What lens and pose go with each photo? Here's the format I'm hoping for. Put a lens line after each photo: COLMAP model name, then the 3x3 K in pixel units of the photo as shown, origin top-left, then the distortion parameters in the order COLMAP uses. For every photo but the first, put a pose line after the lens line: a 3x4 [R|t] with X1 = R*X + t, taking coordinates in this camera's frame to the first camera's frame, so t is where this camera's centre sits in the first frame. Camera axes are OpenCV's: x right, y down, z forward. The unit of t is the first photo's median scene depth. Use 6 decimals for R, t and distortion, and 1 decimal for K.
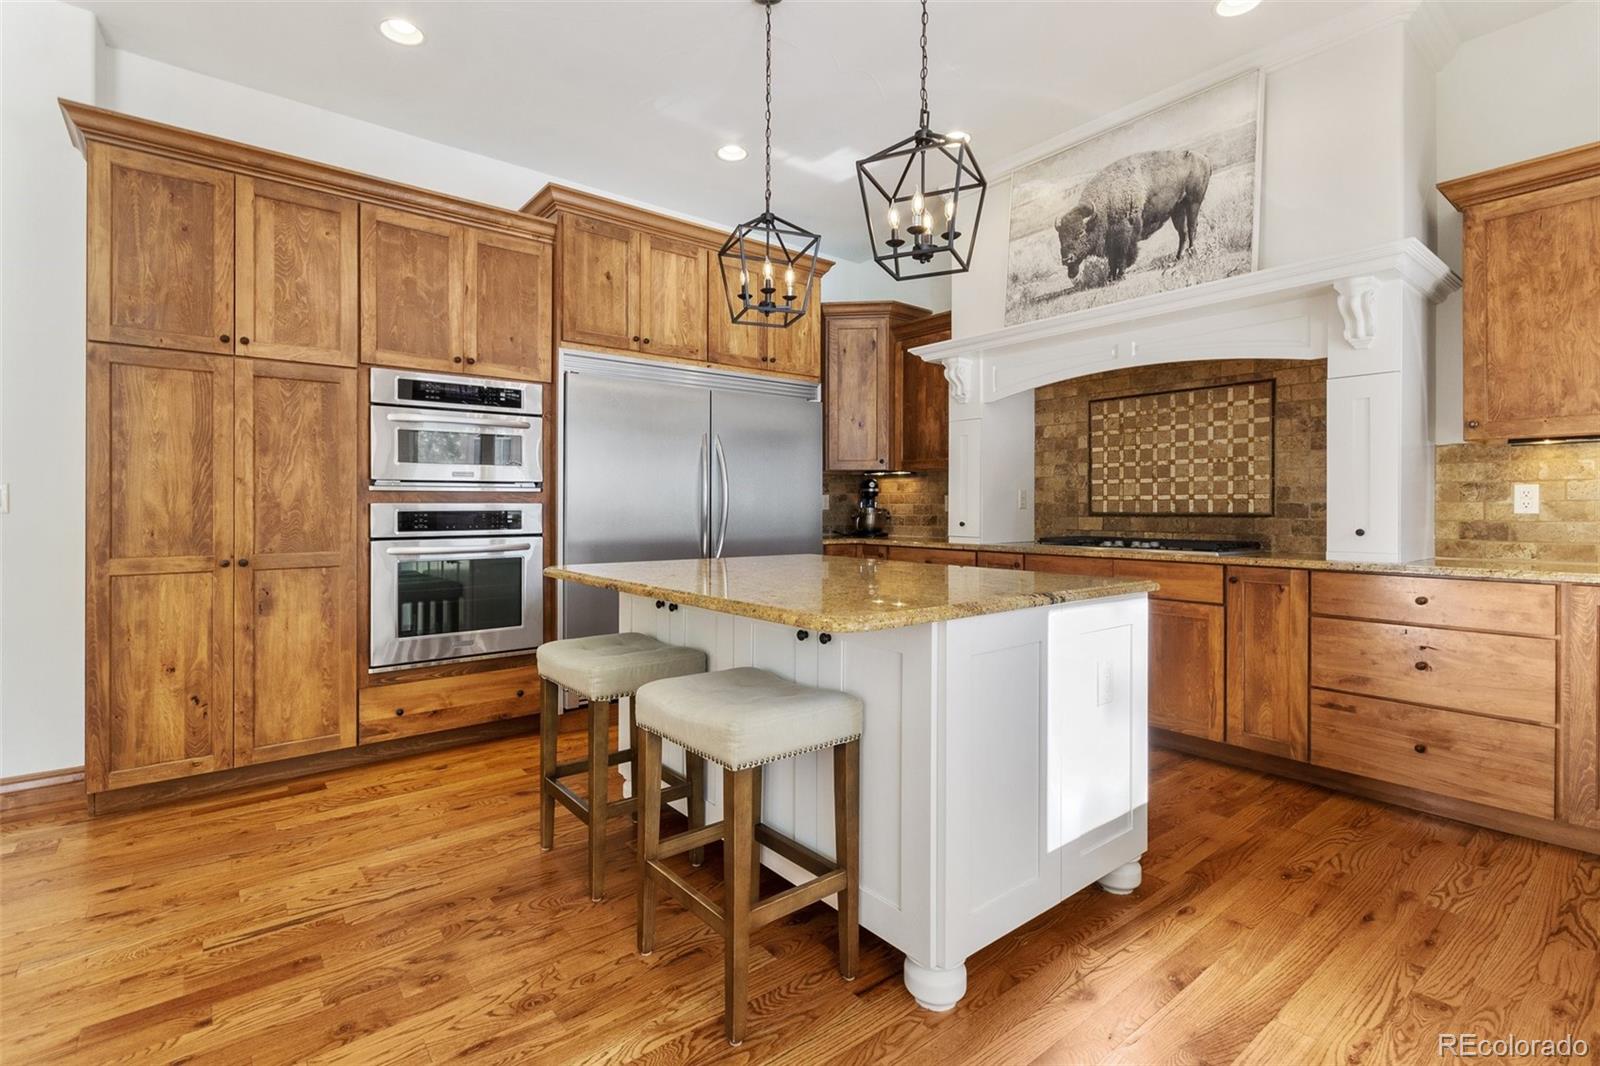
lens RADIAL K [[738.1, 0, 787.7], [0, 738.1, 506.5], [0, 0, 1]] dist [0.003307, -0.000130]
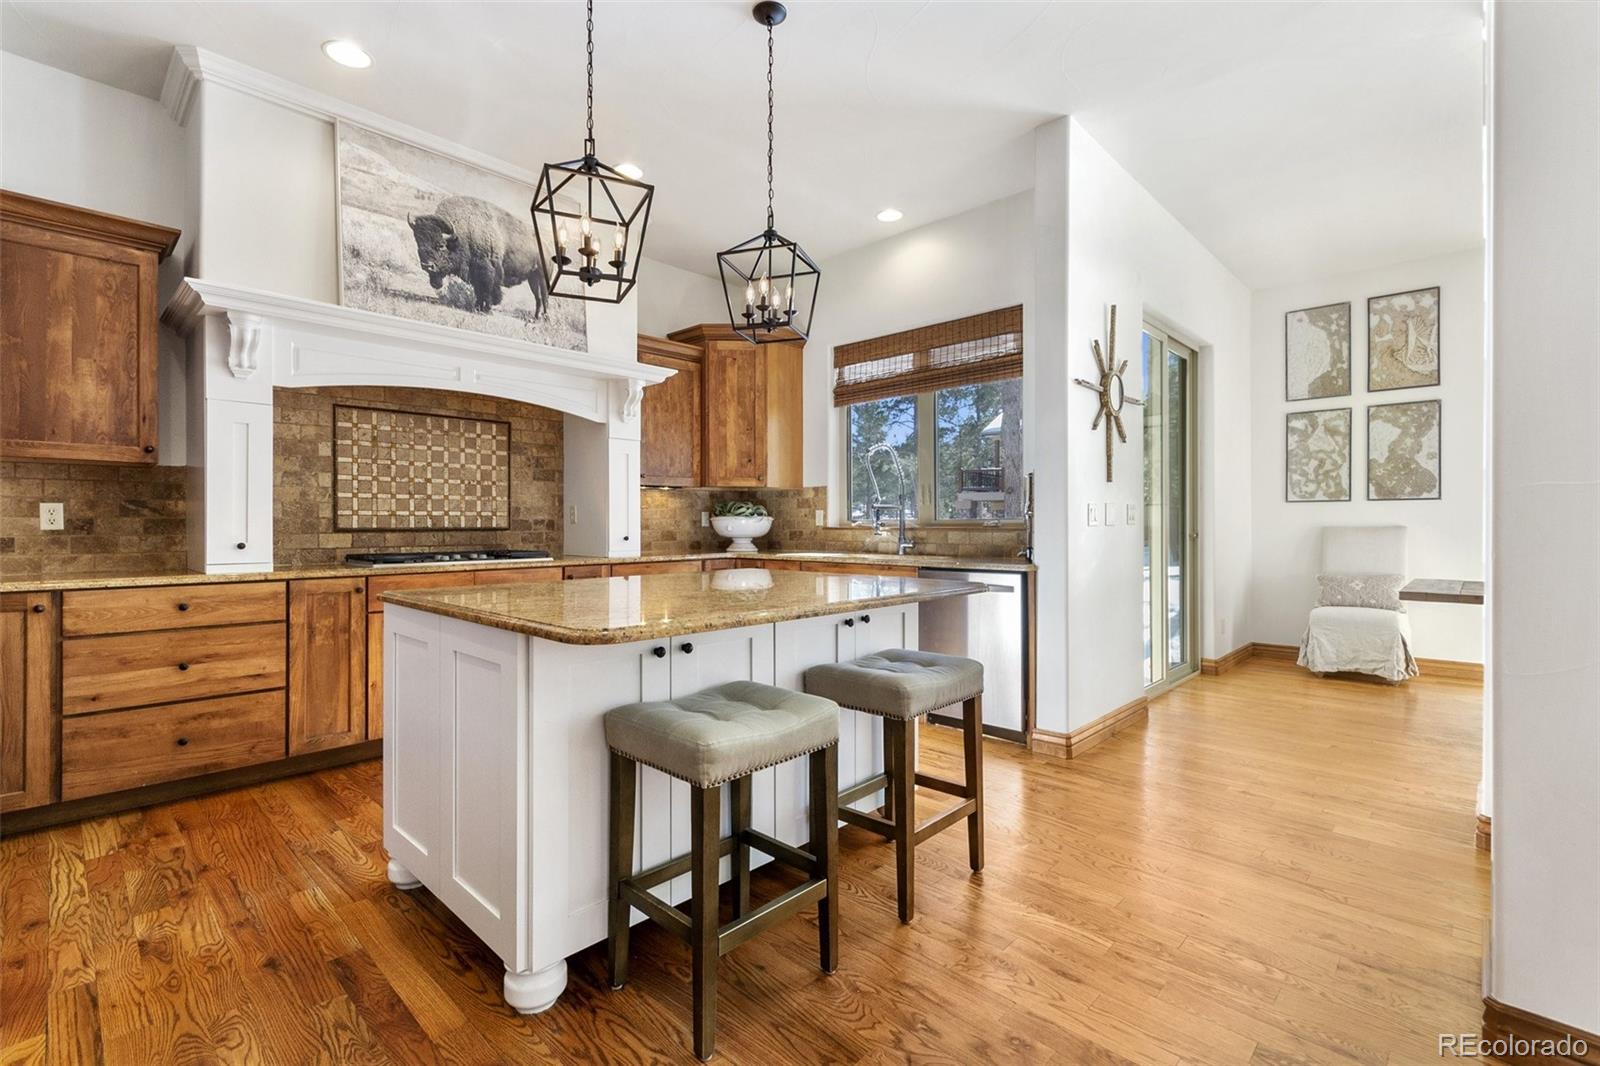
lens RADIAL K [[716.2, 0, 794.6], [0, 716.2, 524.5], [0, 0, 1]] dist [0.001322, -0.000246]
pose [[-0.136769, -0.002384, 0.990600, -0.666980], [-0.000344, 0.999997, 0.002359, 0.001236], [-0.990603, -0.000019, -0.136769, 0.708439]]
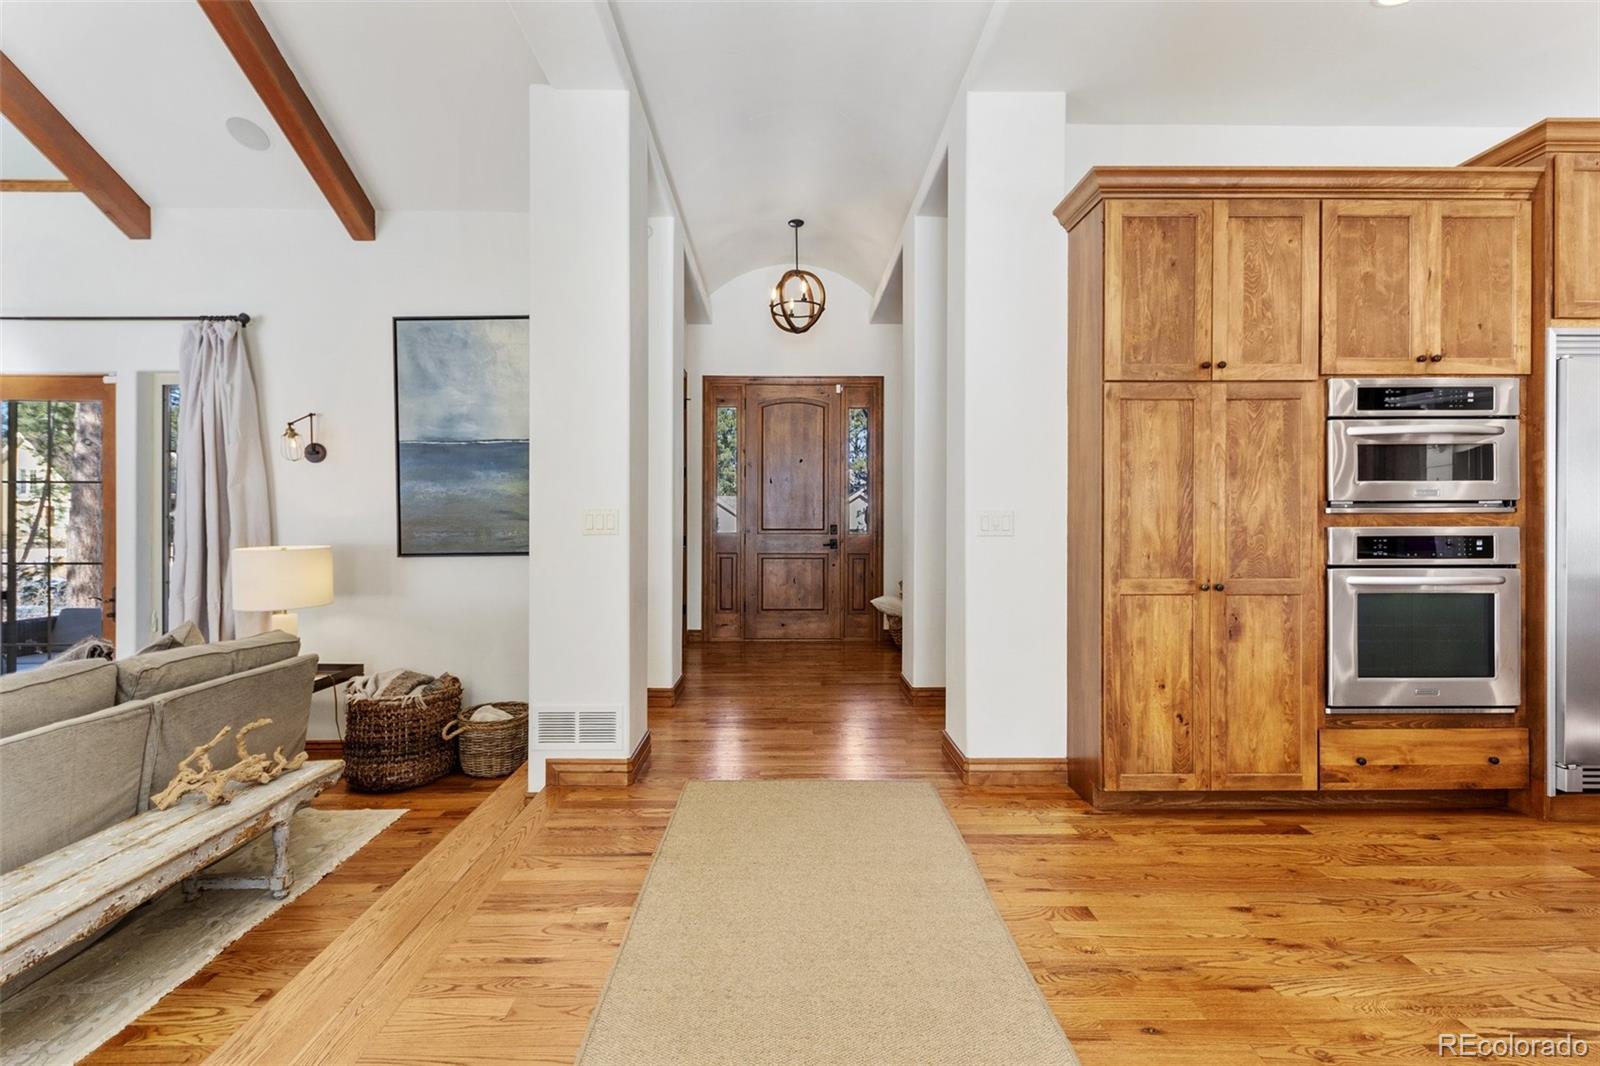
lens RADIAL K [[724.4, 0, 793.1], [0, 724.4, 524.5], [0, 0, 1]] dist [0.003166, -0.000780]
pose [[0.786308, 0.000679, -0.617835, -0.487352], [0.000943, 0.999997, 0.002299, -0.009633], [0.617834, -0.002390, 0.786305, -0.105864]]
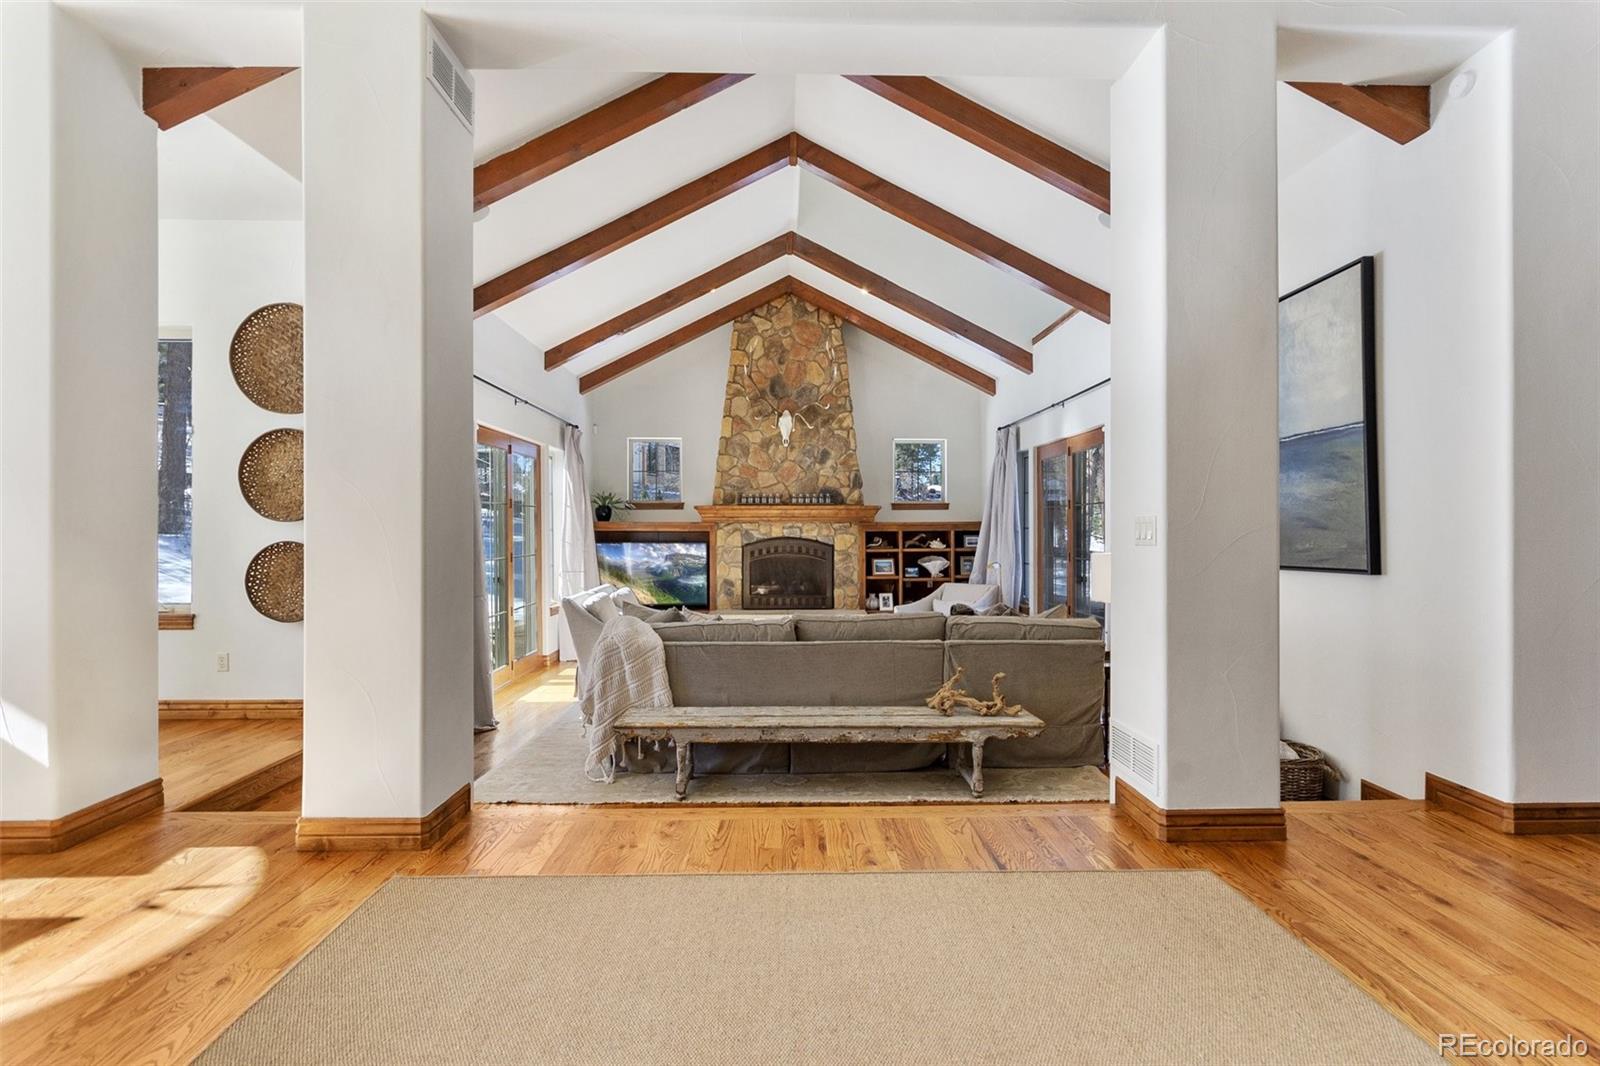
lens RADIAL K [[724.4, 0, 793.1], [0, 724.4, 524.5], [0, 0, 1]] dist [0.003166, -0.000780]
pose [[-0.608847, -0.008417, -0.793243, -0.353021], [-0.000968, 0.999951, -0.009868, -0.009428], [0.793287, -0.005240, -0.608826, 0.651800]]
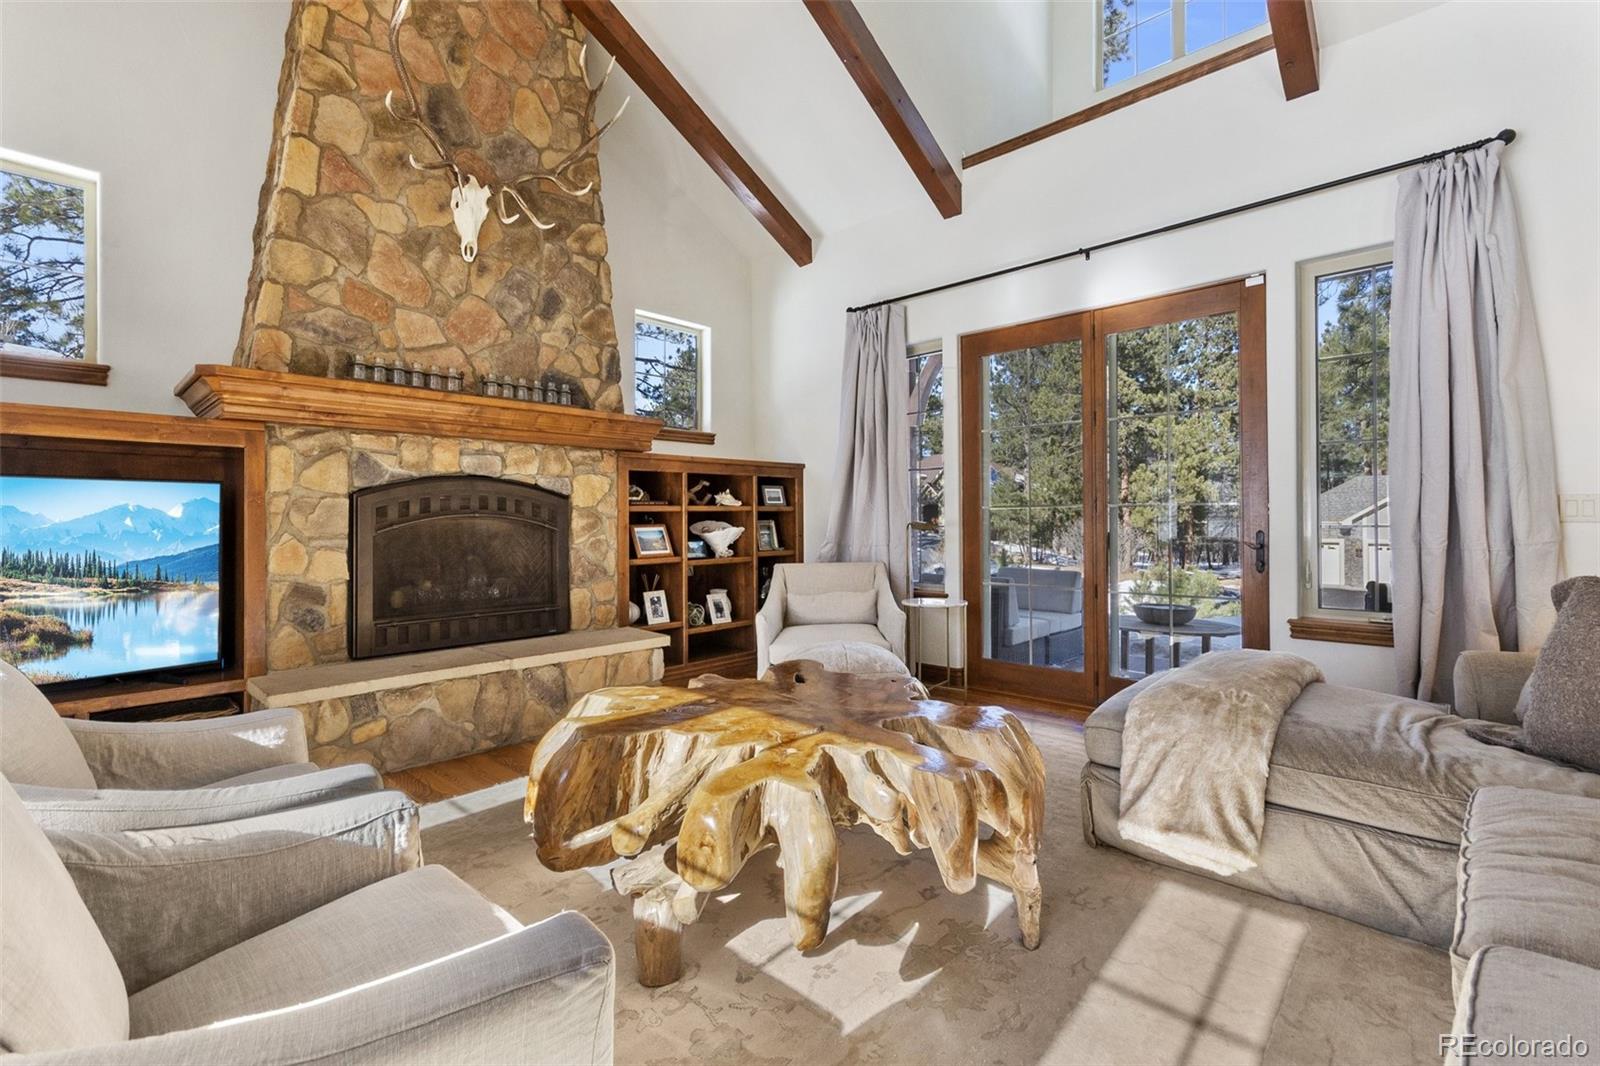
lens RADIAL K [[724.0, 0, 797.7], [0, 724.0, 507.0], [0, 0, 1]] dist [0.012907, -0.000291]
pose [[0.133396, -0.017168, -0.990914, -1.275099], [0.002934, 0.999852, -0.016927, 0.082199], [0.991059, -0.000649, 0.133426, -0.649478]]
